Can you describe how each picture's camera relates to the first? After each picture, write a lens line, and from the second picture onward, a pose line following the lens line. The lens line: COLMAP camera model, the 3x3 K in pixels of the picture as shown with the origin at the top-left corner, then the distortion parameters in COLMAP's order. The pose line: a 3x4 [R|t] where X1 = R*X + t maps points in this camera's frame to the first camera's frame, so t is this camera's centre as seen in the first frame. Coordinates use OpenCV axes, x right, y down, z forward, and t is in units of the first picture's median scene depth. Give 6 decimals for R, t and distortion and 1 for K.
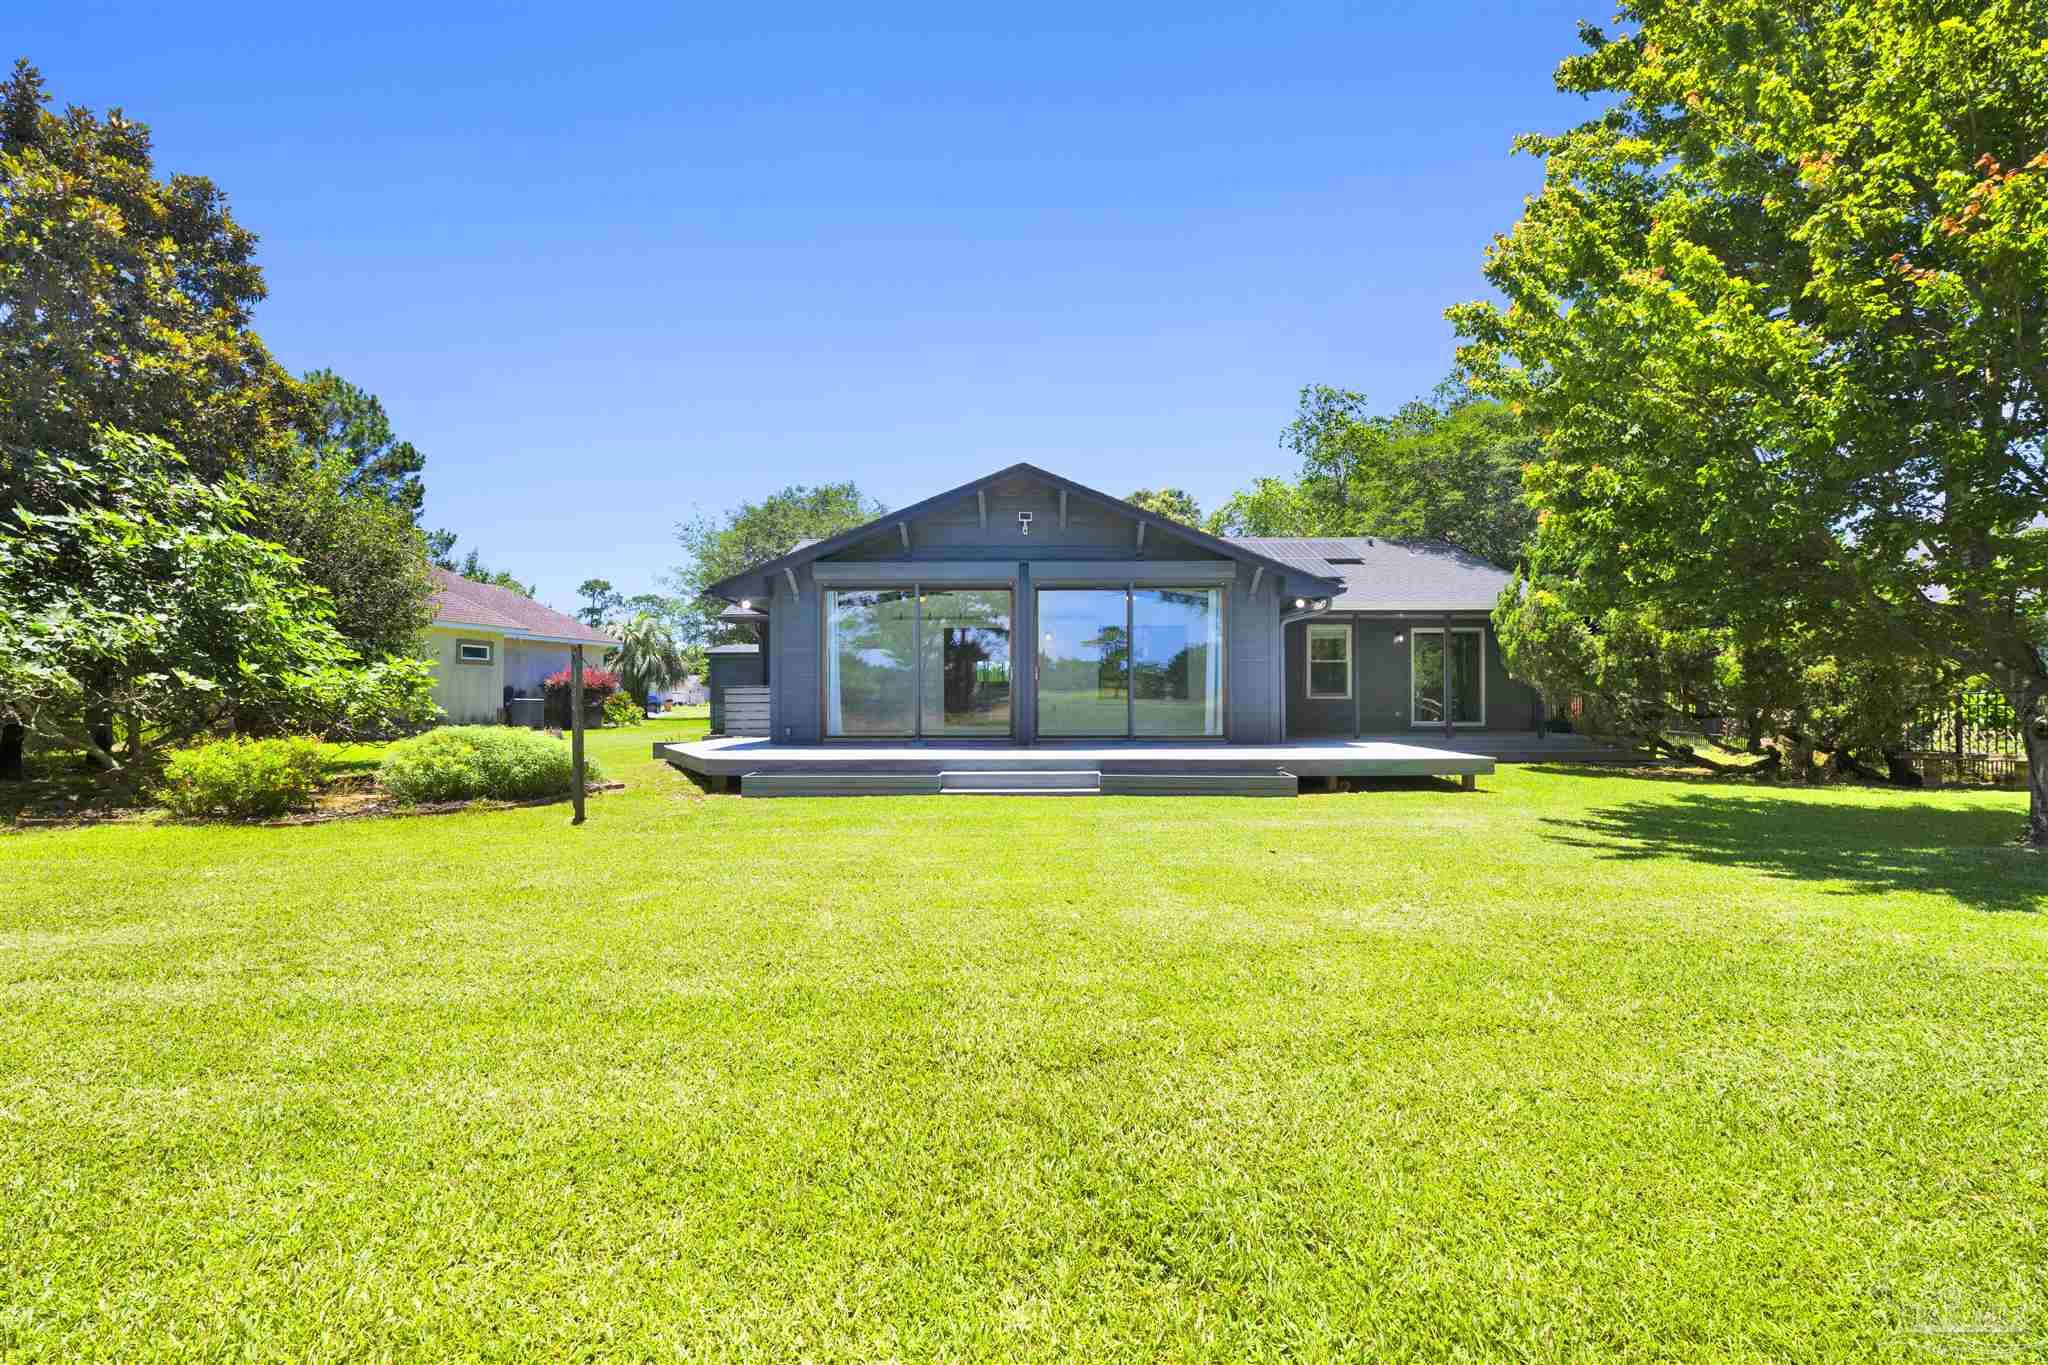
lens RADIAL K [[888.6, 0, 1024.0], [0, 888.6, 688.2], [0, 0, 1]] dist [0.001422, 0.000023]
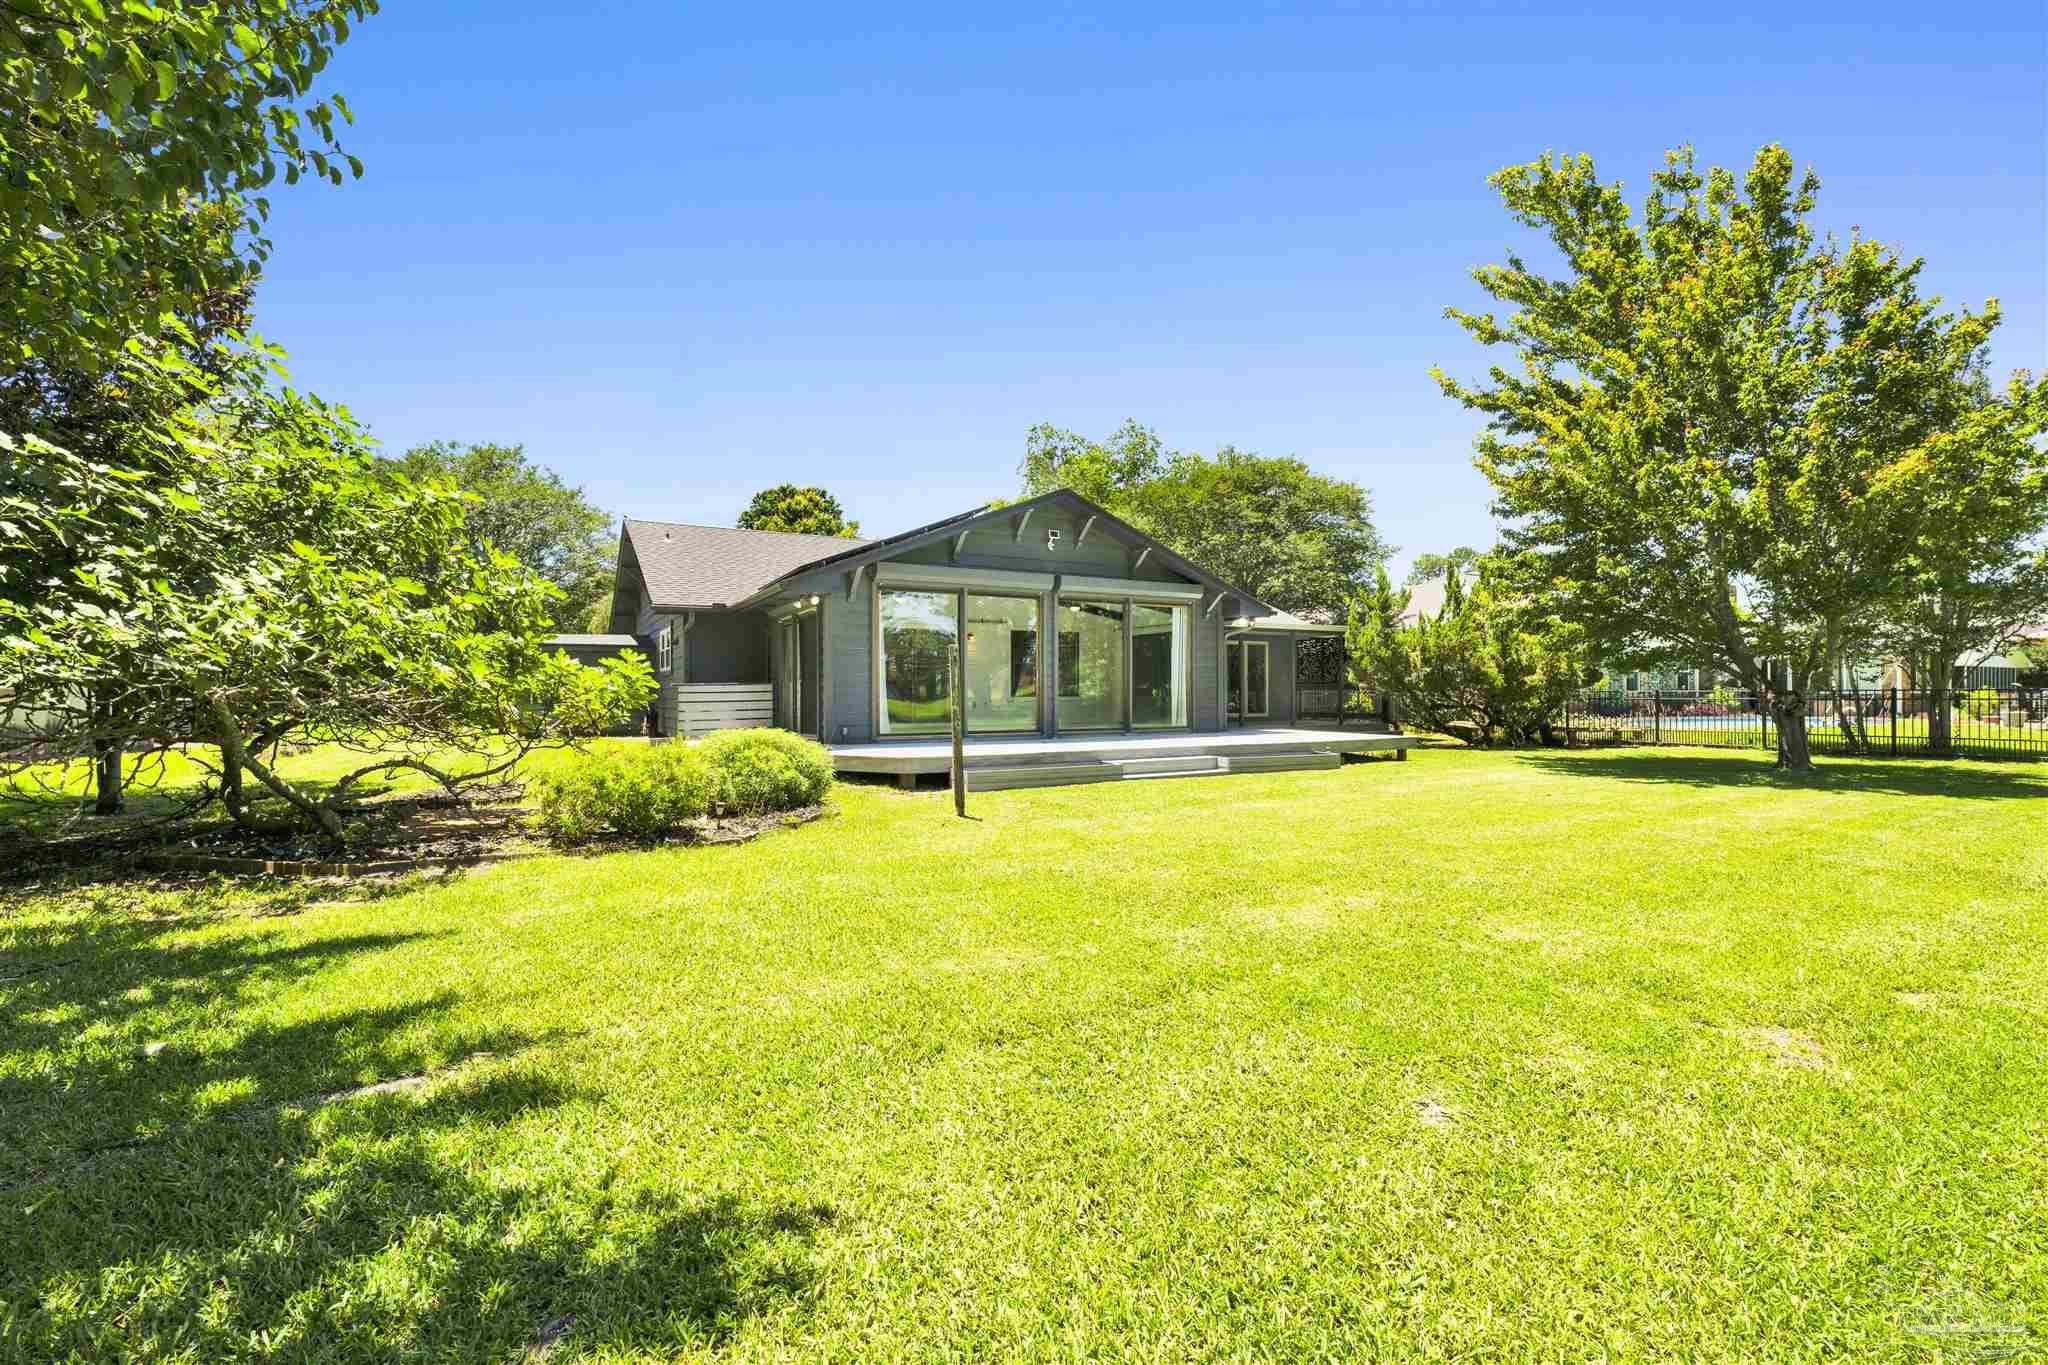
lens RADIAL K [[888.6, 0, 1023.6], [0, 888.6, 683.0], [0, 0, 1]] dist [0.001422, 0.000023]
pose [[0.868665, 0.004639, 0.495379, -0.584321], [-0.003396, 0.999988, -0.003409, -0.001968], [-0.495389, 0.001279, 0.868670, 0.044686]]
